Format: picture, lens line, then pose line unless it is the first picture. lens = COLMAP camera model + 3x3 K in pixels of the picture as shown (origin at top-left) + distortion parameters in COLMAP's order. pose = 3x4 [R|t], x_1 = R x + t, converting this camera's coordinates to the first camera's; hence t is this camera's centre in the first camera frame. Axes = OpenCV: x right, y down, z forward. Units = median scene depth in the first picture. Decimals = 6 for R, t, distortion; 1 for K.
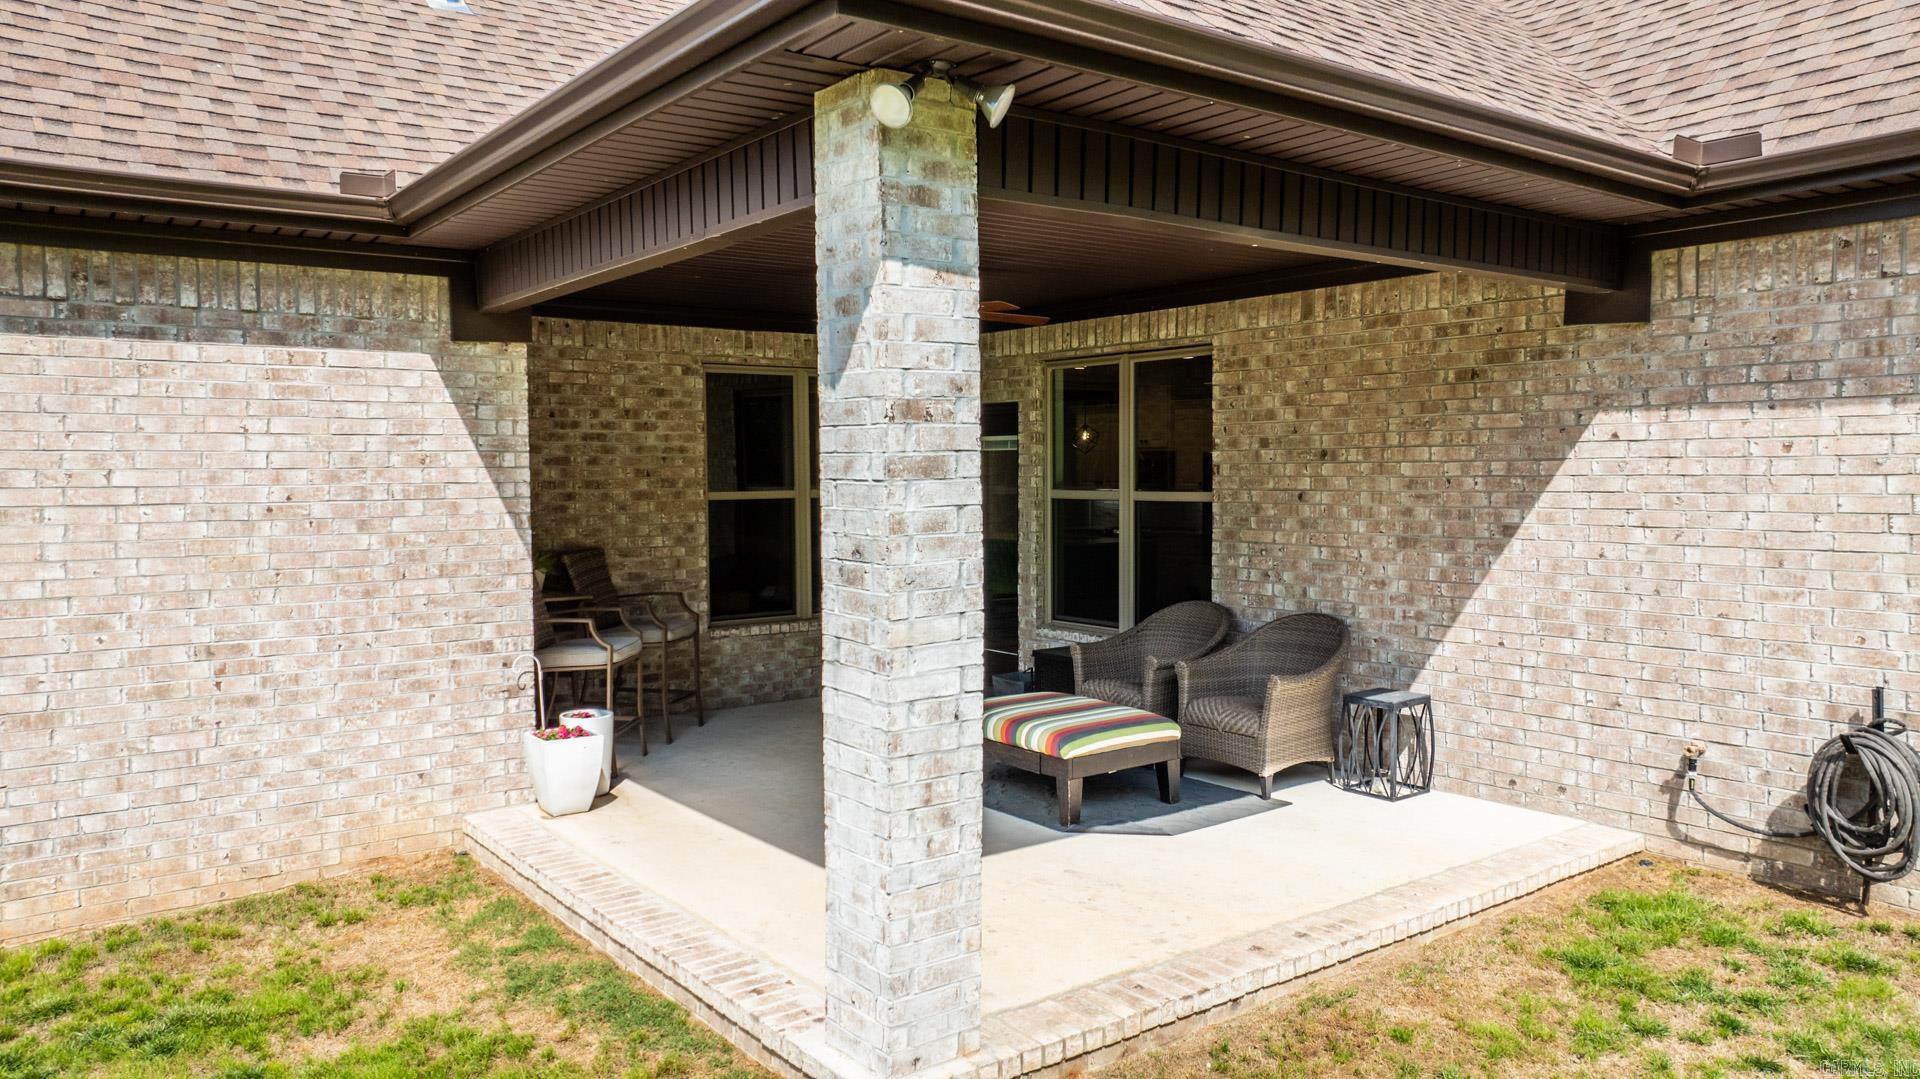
lens RADIAL K [[1357.2, 0, 960.0], [0, 1357.2, 539.5], [0, 0, 1]] dist [-0.008685, 0.012953]
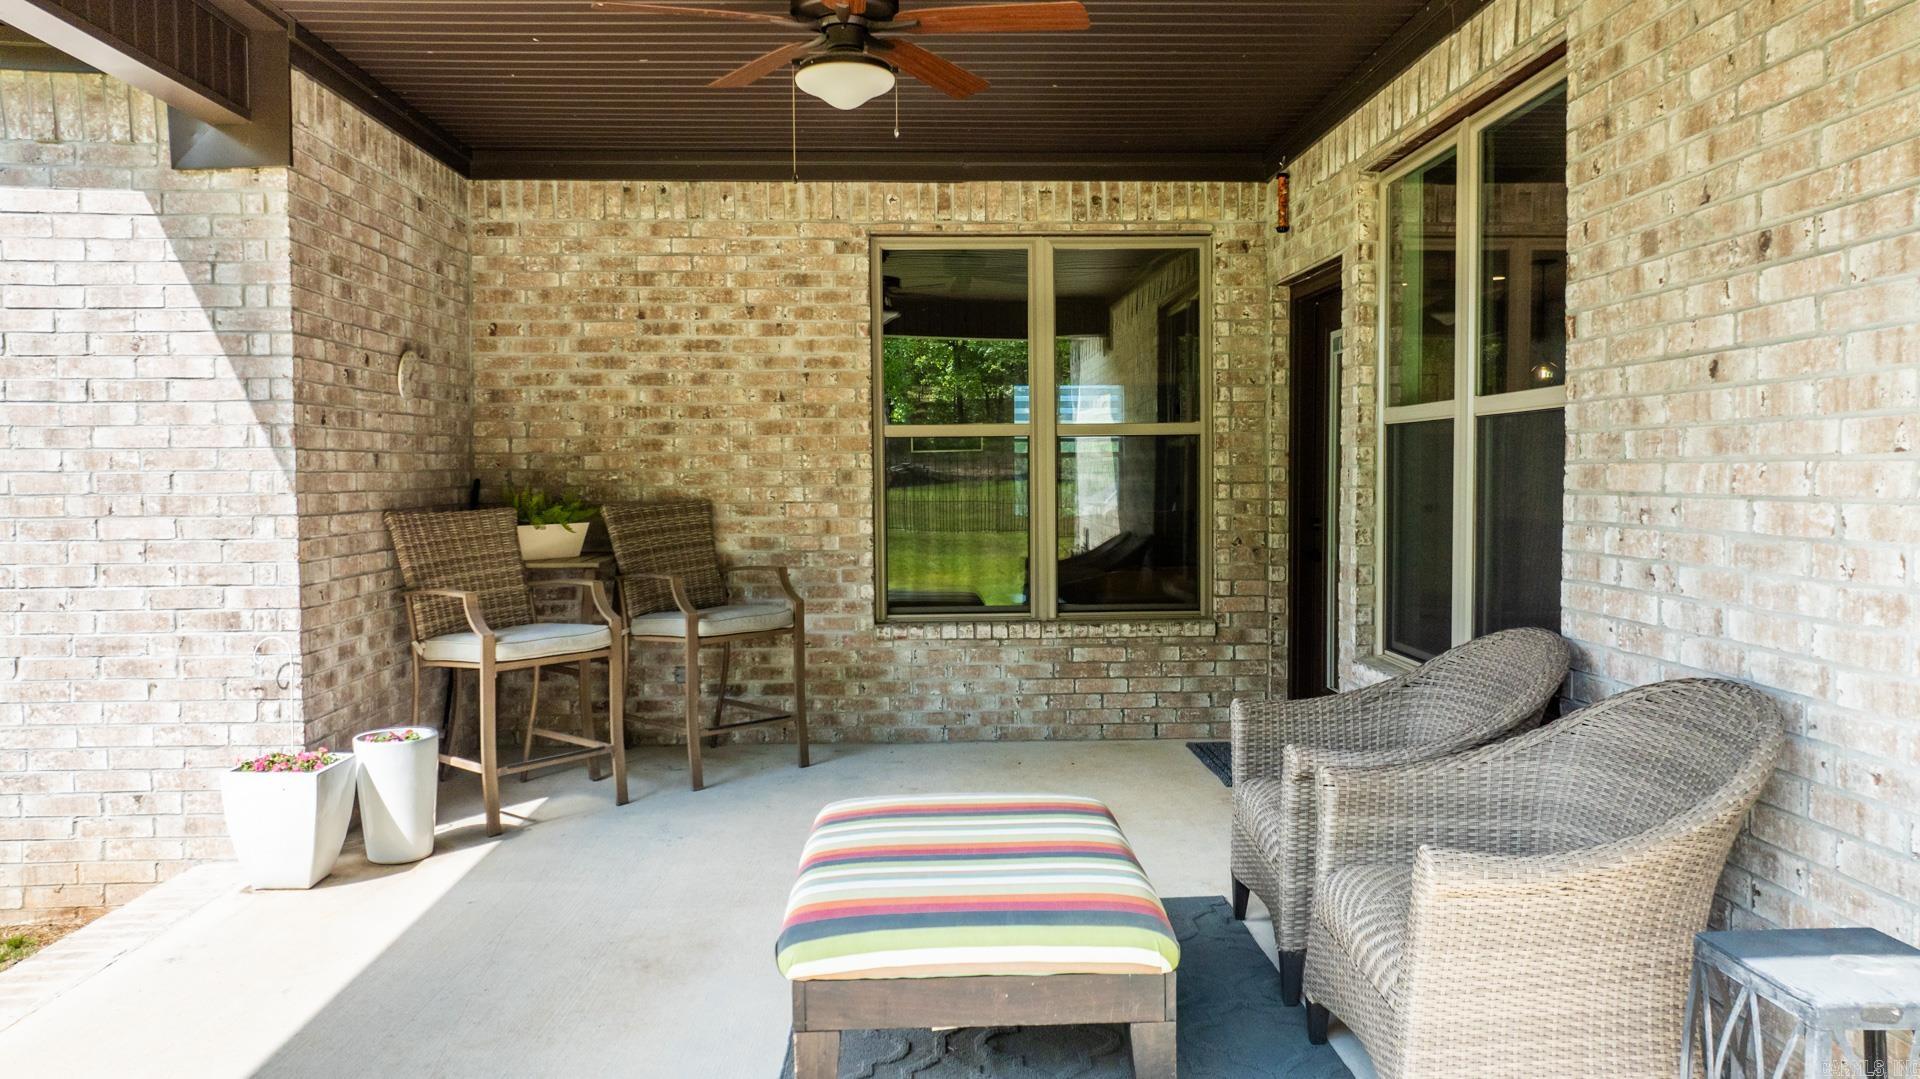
lens RADIAL K [[1357.2, 0, 960.0], [0, 1357.2, 539.5], [0, 0, 1]] dist [-0.008685, 0.012953]
pose [[0.821144, 0.029665, -0.569949, 0.293759], [-0.029178, 0.999524, 0.009987, 0.018267], [0.569974, 0.008429, 0.821619, 0.568770]]
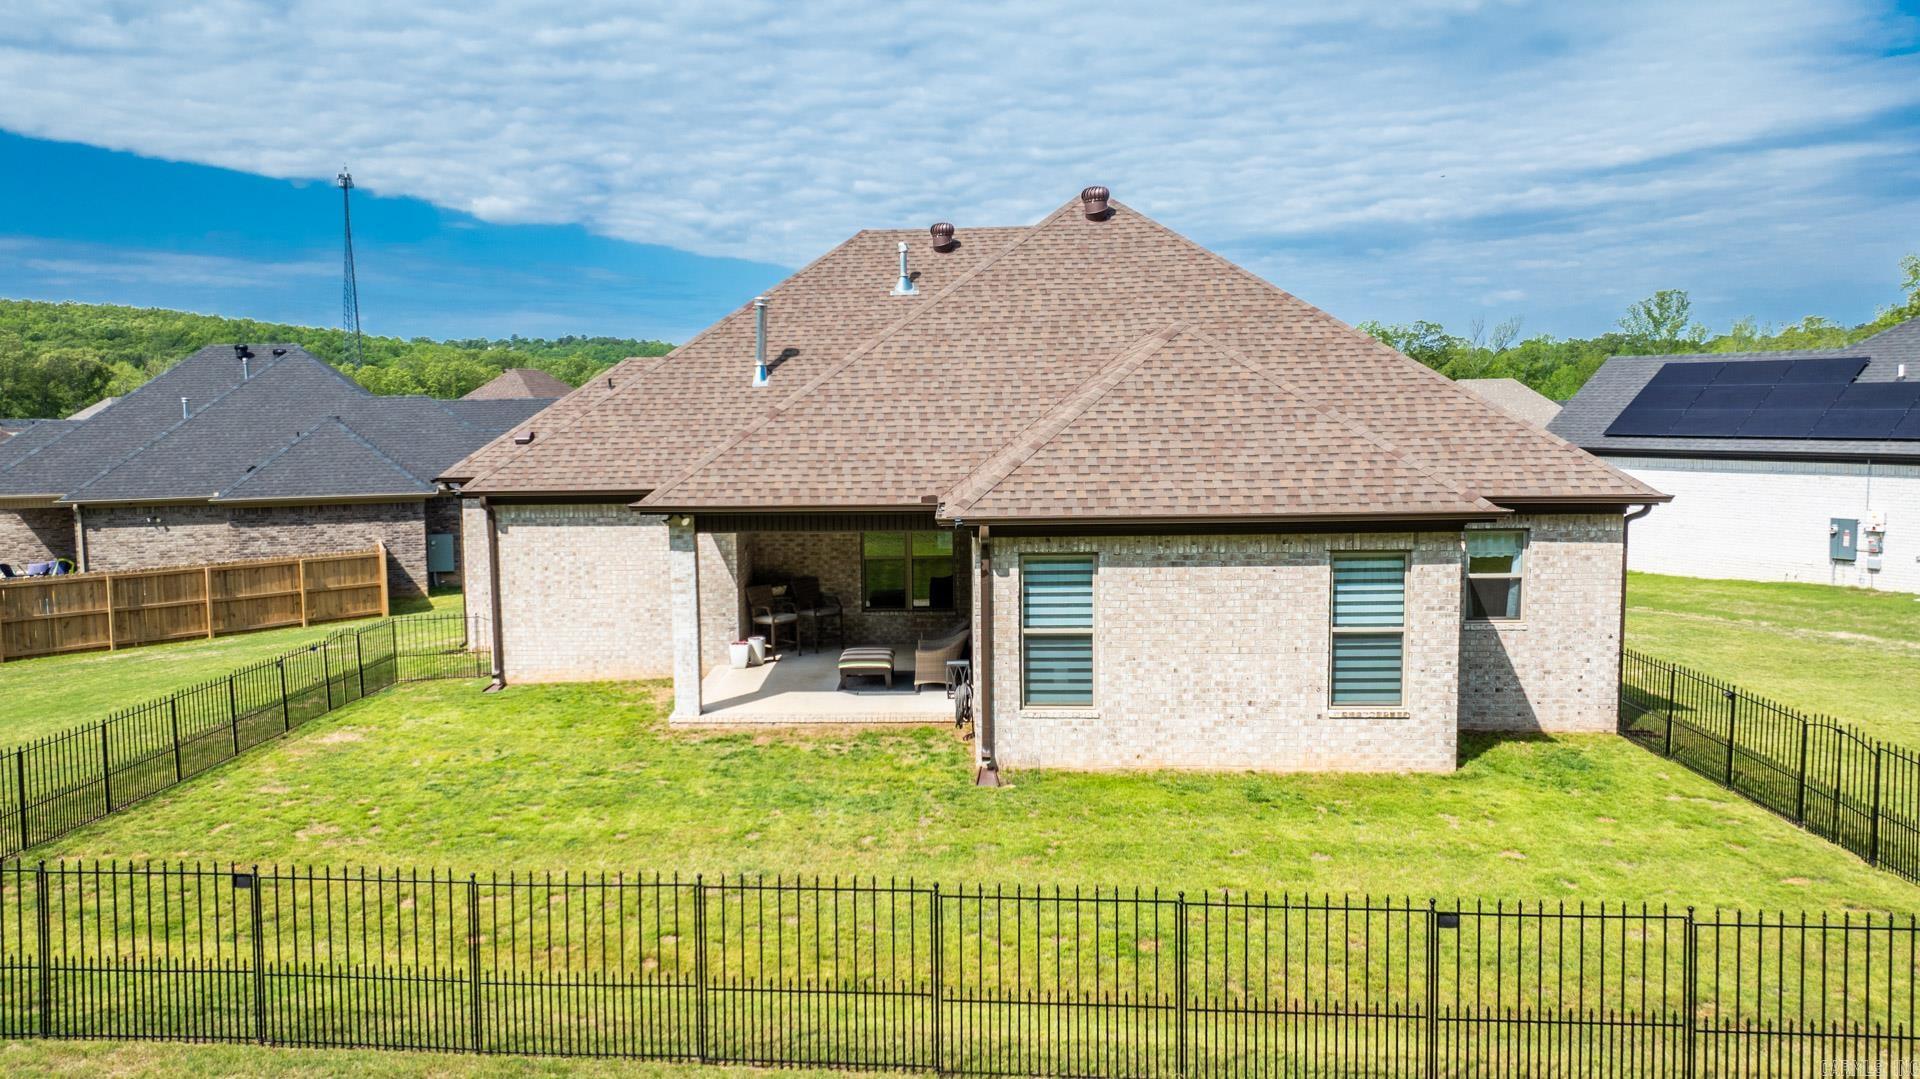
lens RADIAL K [[1397.9, 0, 960.0], [0, 1397.9, 539.5], [0, 0, 1]] dist [-0.007089, -0.000343]
pose [[0.802461, 0.057954, -0.593884, 1.833972], [-0.028130, 0.997840, 0.059365, -0.276733], [0.596042, -0.030932, 0.802358, -1.186903]]
